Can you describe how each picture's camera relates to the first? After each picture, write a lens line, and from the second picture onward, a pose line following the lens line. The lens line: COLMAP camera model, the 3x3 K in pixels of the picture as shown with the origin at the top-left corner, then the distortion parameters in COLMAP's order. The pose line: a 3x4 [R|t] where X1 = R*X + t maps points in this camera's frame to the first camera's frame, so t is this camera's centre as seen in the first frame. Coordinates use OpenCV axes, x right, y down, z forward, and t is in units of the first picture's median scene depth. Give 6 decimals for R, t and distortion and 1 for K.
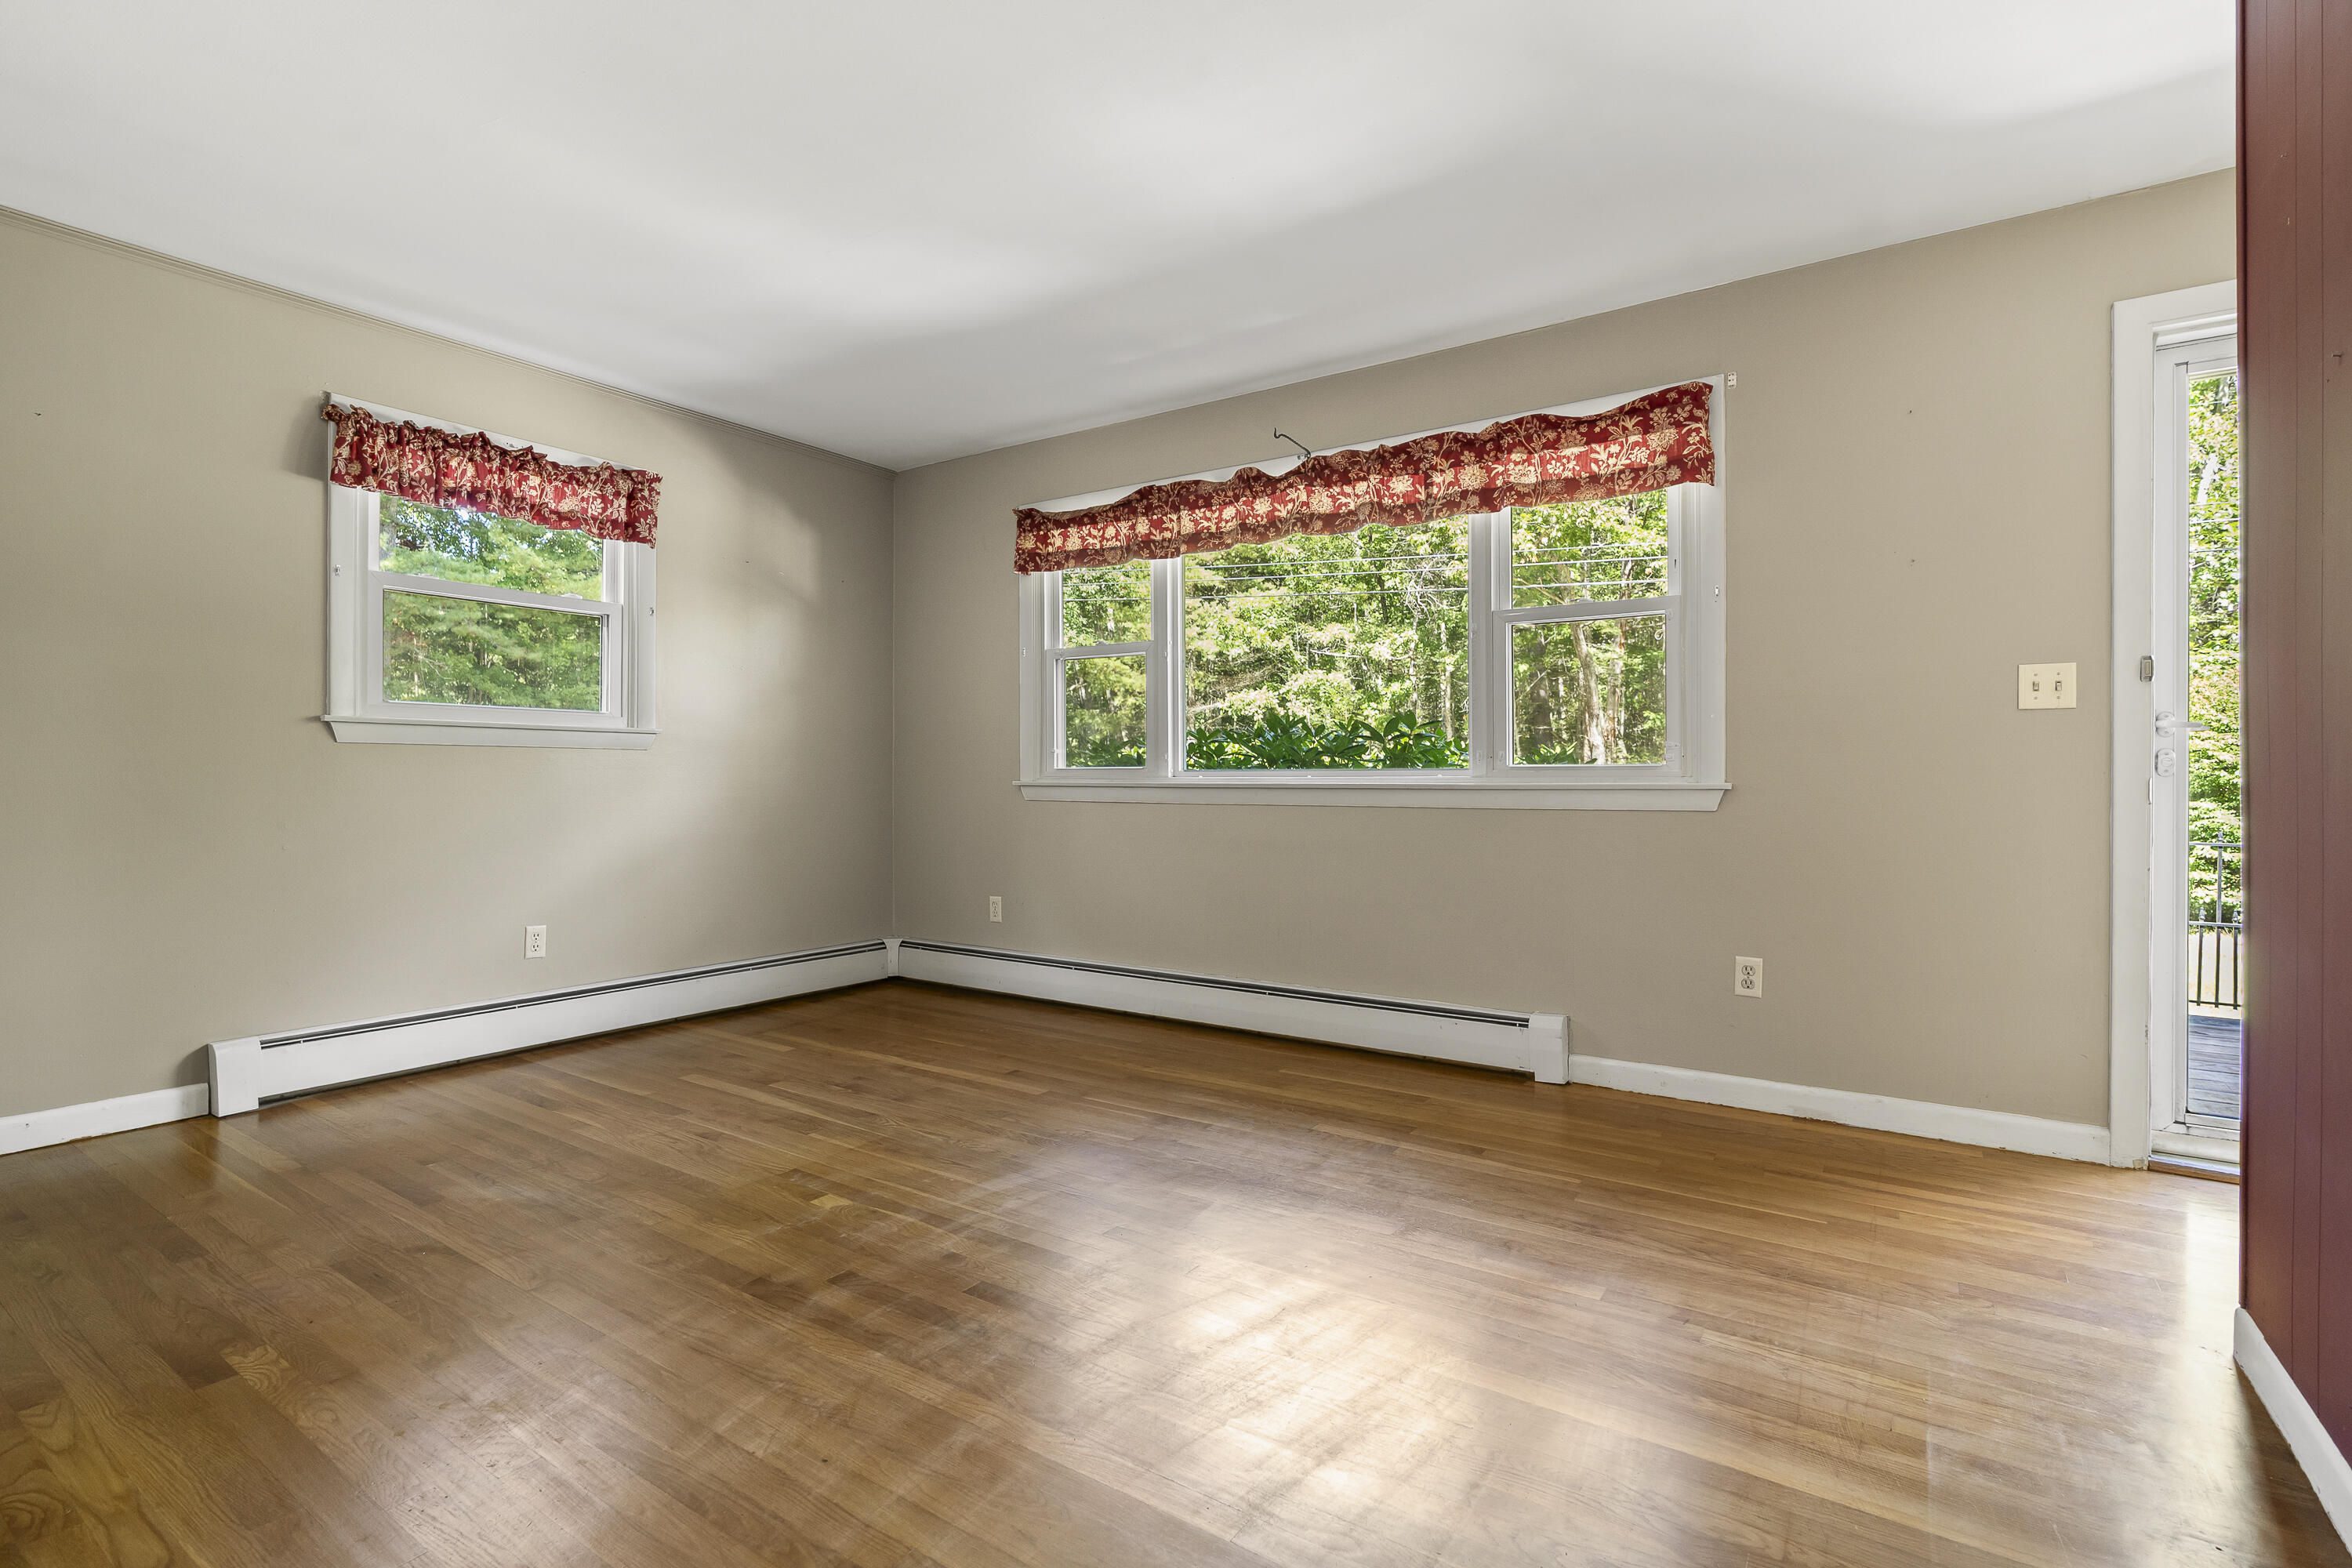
lens RADIAL K [[1077.5, 0, 1171.4], [0, 1077.5, 773.8], [0, 0, 1]] dist [-0.006590, 0.000545]
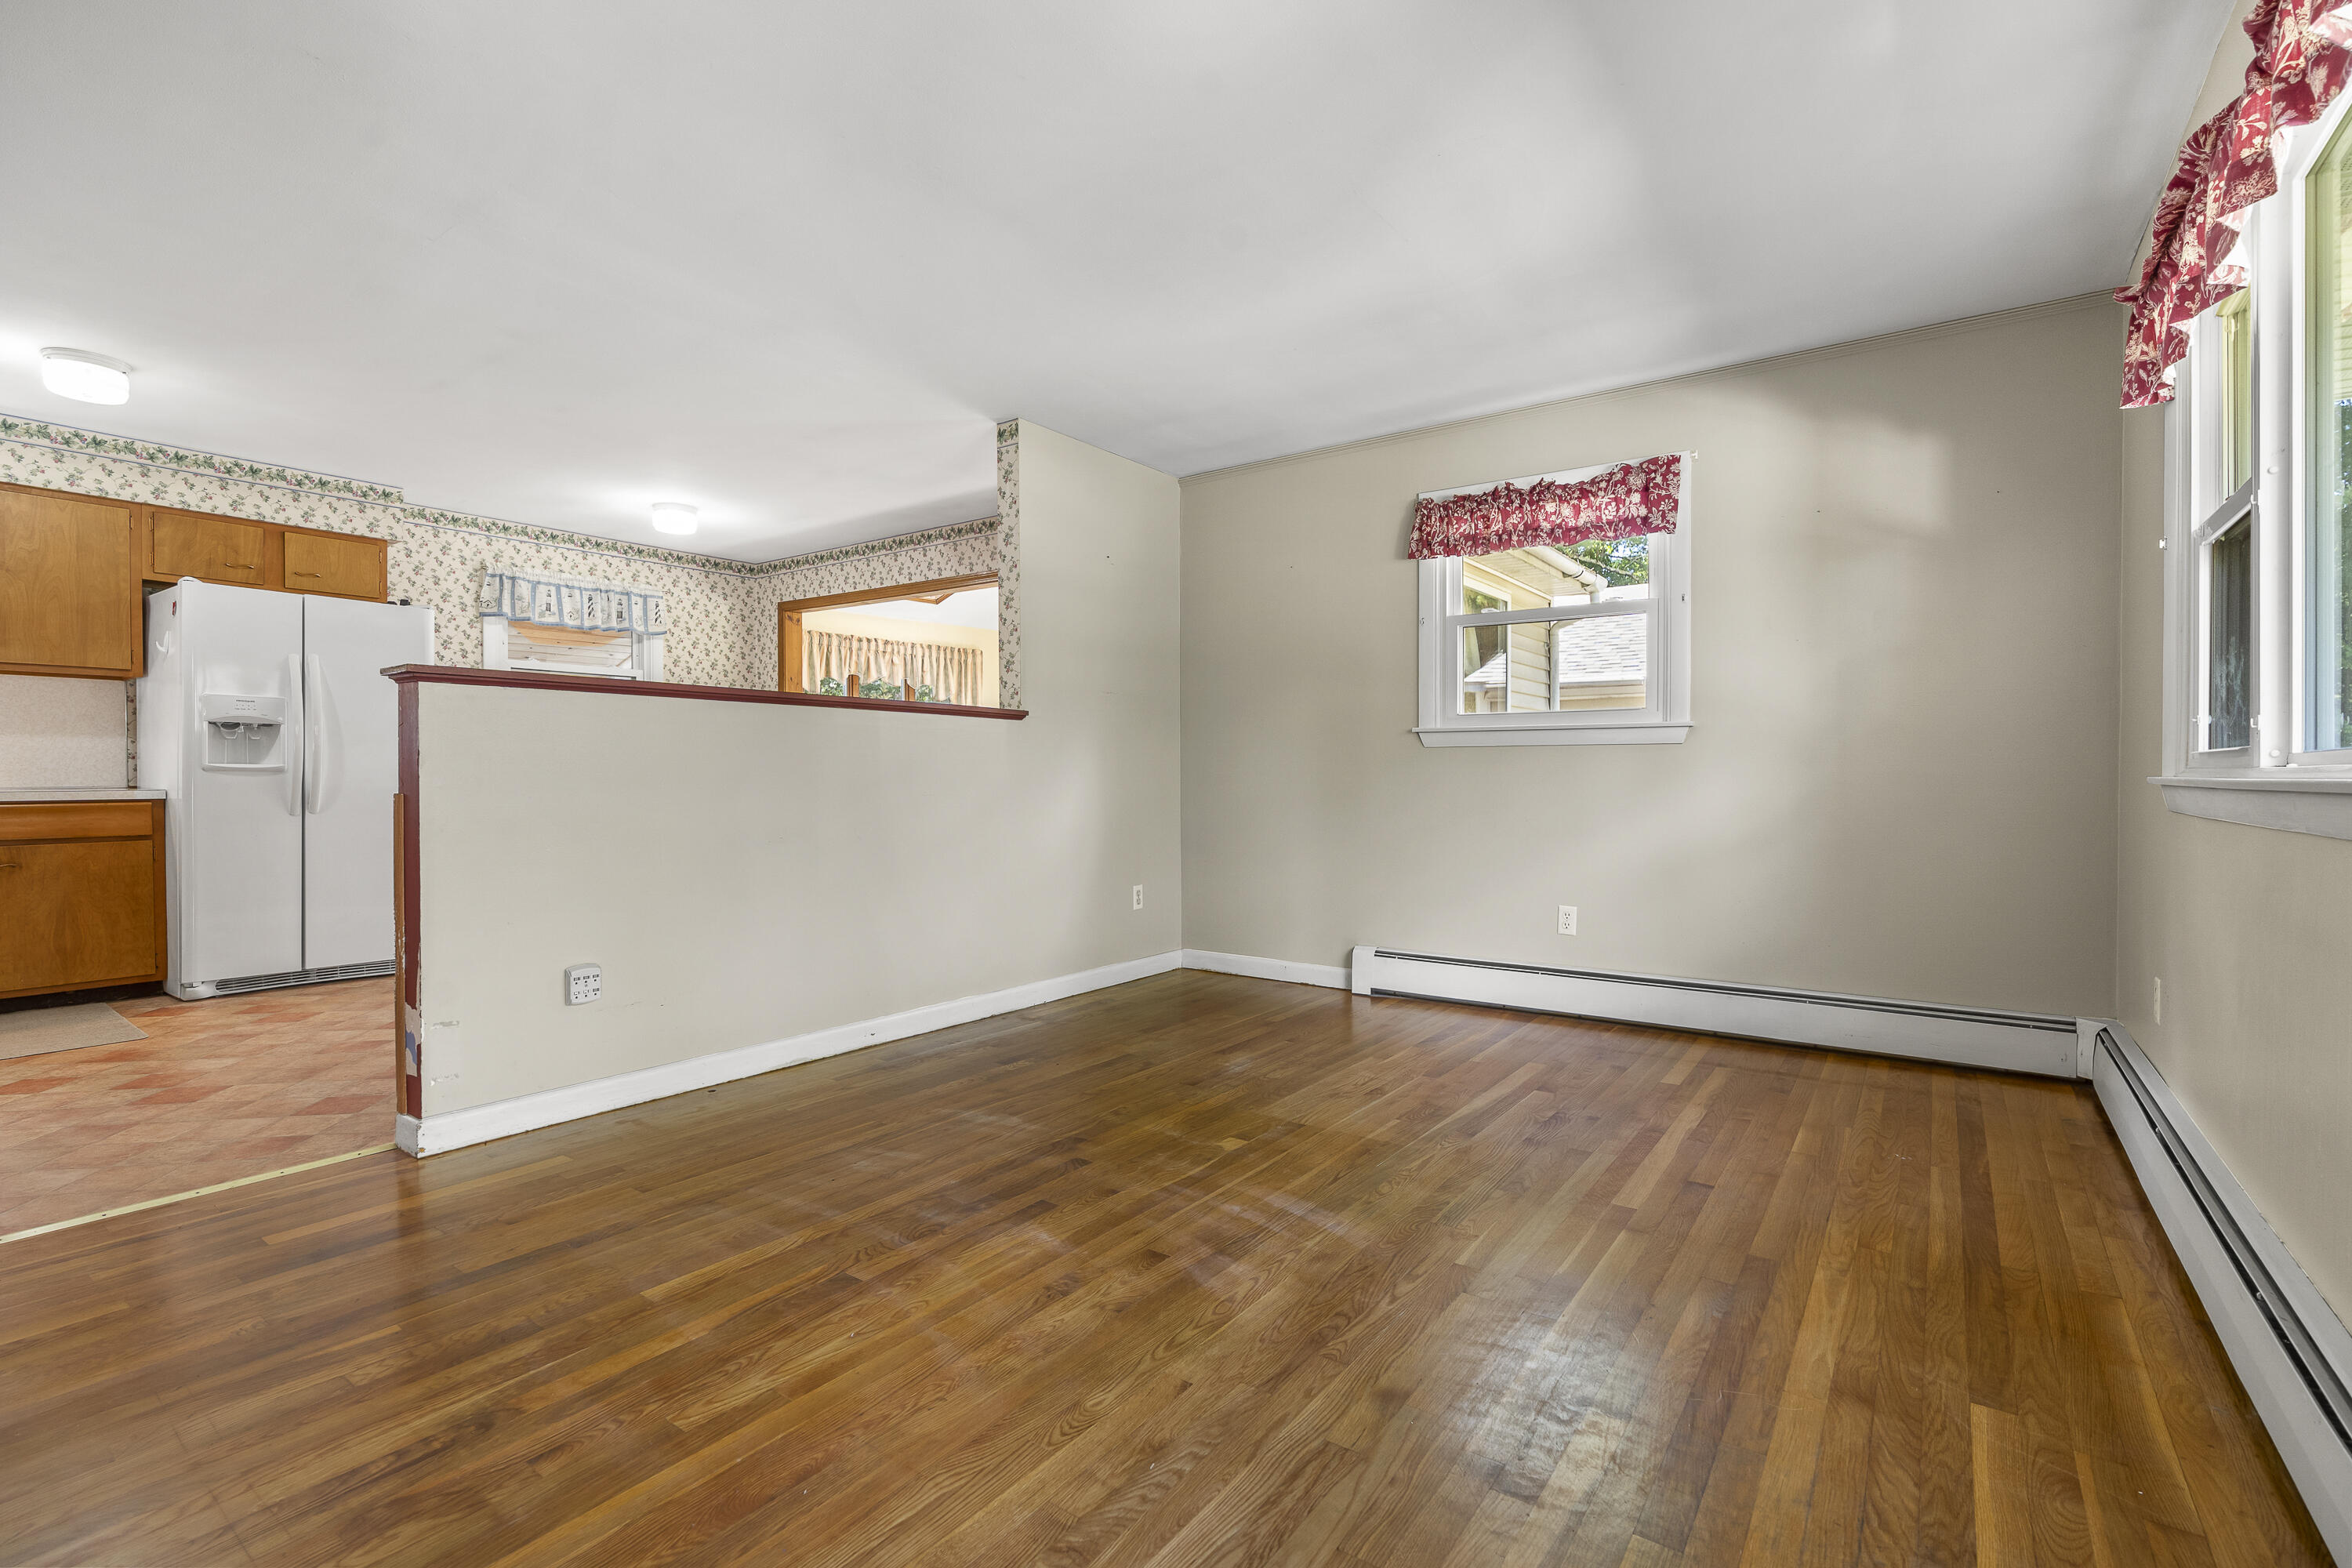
lens RADIAL K [[1077.5, 0, 1171.4], [0, 1077.5, 773.8], [0, 0, 1]] dist [-0.006590, 0.000545]
pose [[-0.026731, -0.005574, -0.999627, 0.629656], [0.002522, 0.999981, -0.005643, 0.011857], [0.999639, -0.002672, -0.026716, 0.745479]]
